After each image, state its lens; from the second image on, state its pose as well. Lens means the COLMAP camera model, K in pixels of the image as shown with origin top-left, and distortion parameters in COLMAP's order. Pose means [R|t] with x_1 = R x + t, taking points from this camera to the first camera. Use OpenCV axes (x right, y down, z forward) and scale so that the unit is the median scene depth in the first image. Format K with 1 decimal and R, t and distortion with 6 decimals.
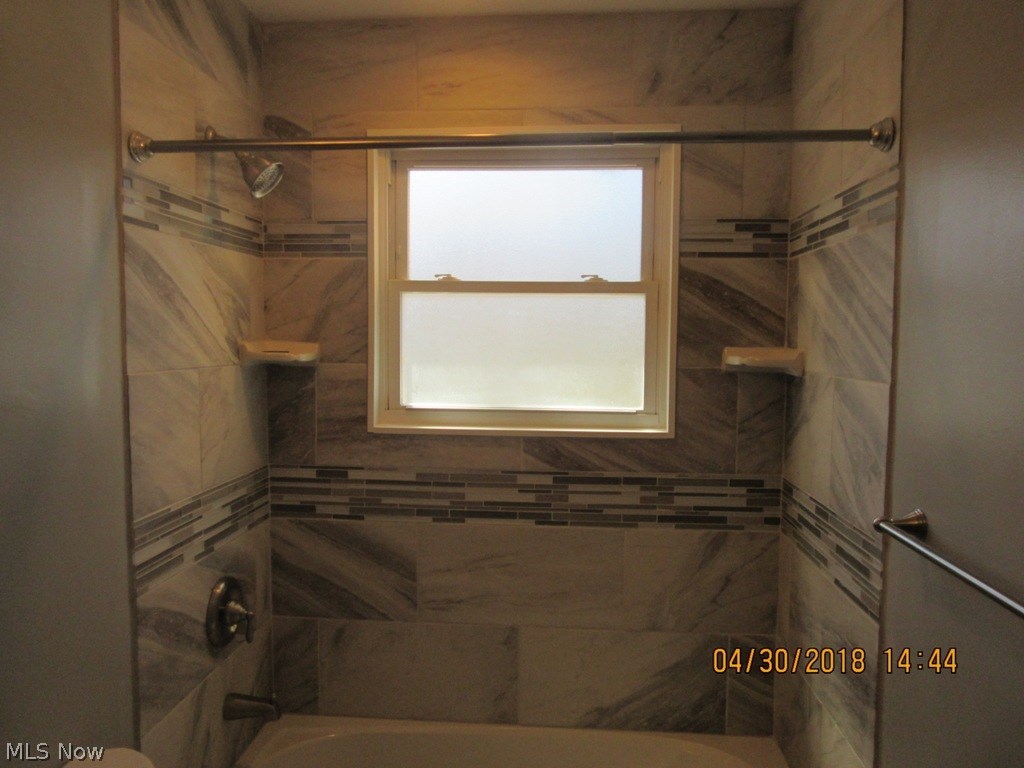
lens RADIAL K [[763.7, 0, 513.2], [0, 763.7, 386.2], [0, 0, 1]] dist [-0.031730, 0.012879]
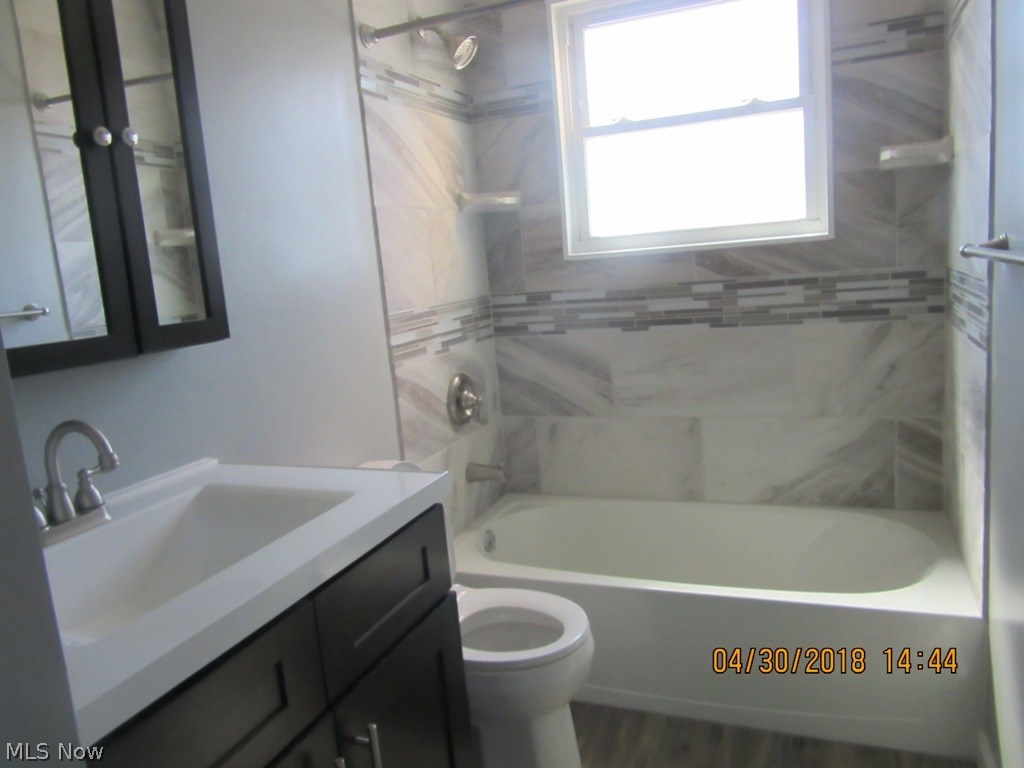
lens RADIAL K [[763.7, 0, 509.6], [0, 763.7, 381.6], [0, 0, 1]] dist [-0.031730, 0.012879]
pose [[0.944333, -0.036095, -0.327004, 0.119047], [0.072271, 0.992444, 0.099159, 0.128481], [0.320954, -0.117272, 0.939806, -0.190458]]
